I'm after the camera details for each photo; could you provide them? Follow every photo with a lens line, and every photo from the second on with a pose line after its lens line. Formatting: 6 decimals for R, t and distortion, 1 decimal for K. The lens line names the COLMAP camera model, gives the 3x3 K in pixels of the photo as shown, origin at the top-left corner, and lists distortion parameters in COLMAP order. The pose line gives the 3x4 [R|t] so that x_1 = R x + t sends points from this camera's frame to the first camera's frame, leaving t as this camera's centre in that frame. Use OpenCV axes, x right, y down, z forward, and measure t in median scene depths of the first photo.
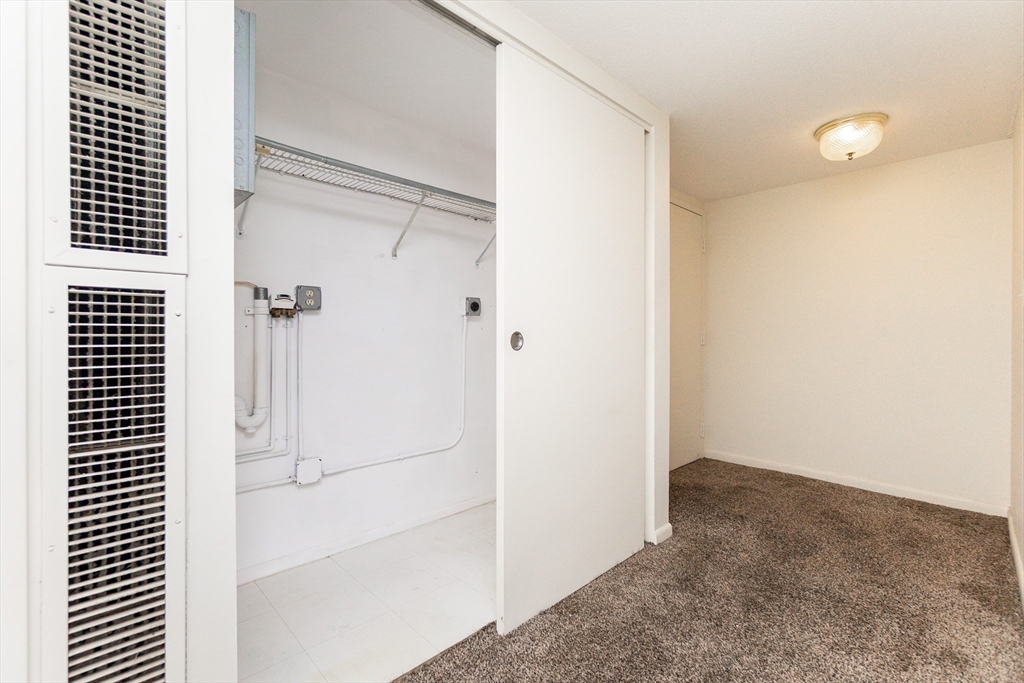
lens RADIAL K [[443.8, 0, 511.1], [0, 443.8, 341.3], [0, 0, 1]] dist [-0.000991, -0.000638]
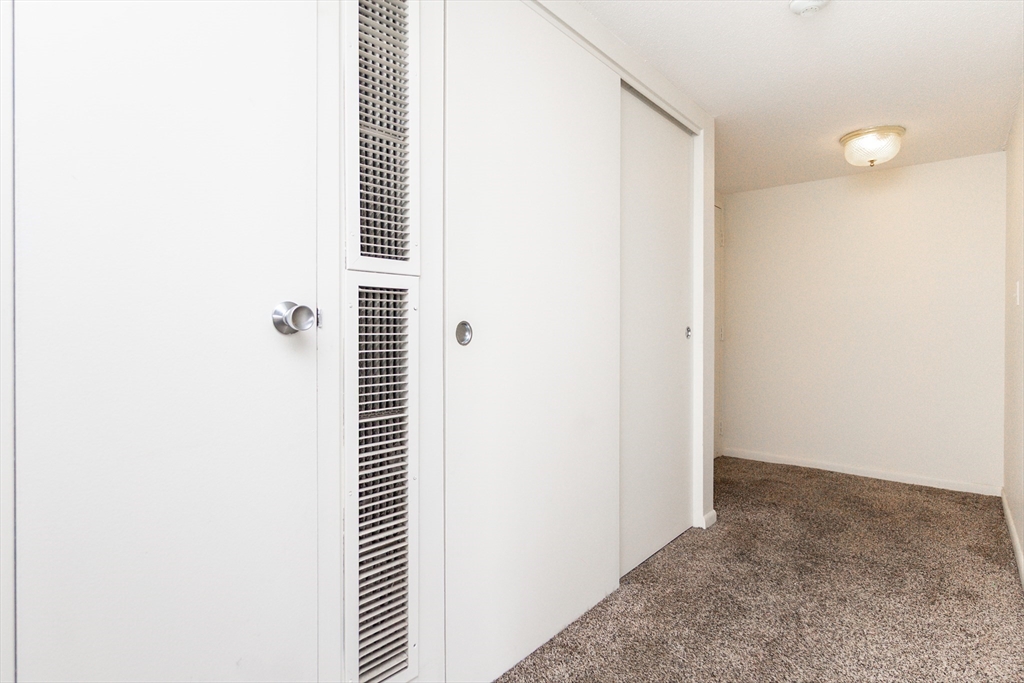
lens RADIAL K [[550.3, 0, 512.3], [0, 550.3, 333.6], [0, 0, 1]] dist [-0.001145, 0.005777]
pose [[0.991894, 0.007730, 0.126833, -0.346488], [-0.007425, 0.999968, -0.002875, 0.004806], [-0.126851, 0.001910, 0.991920, -0.276143]]
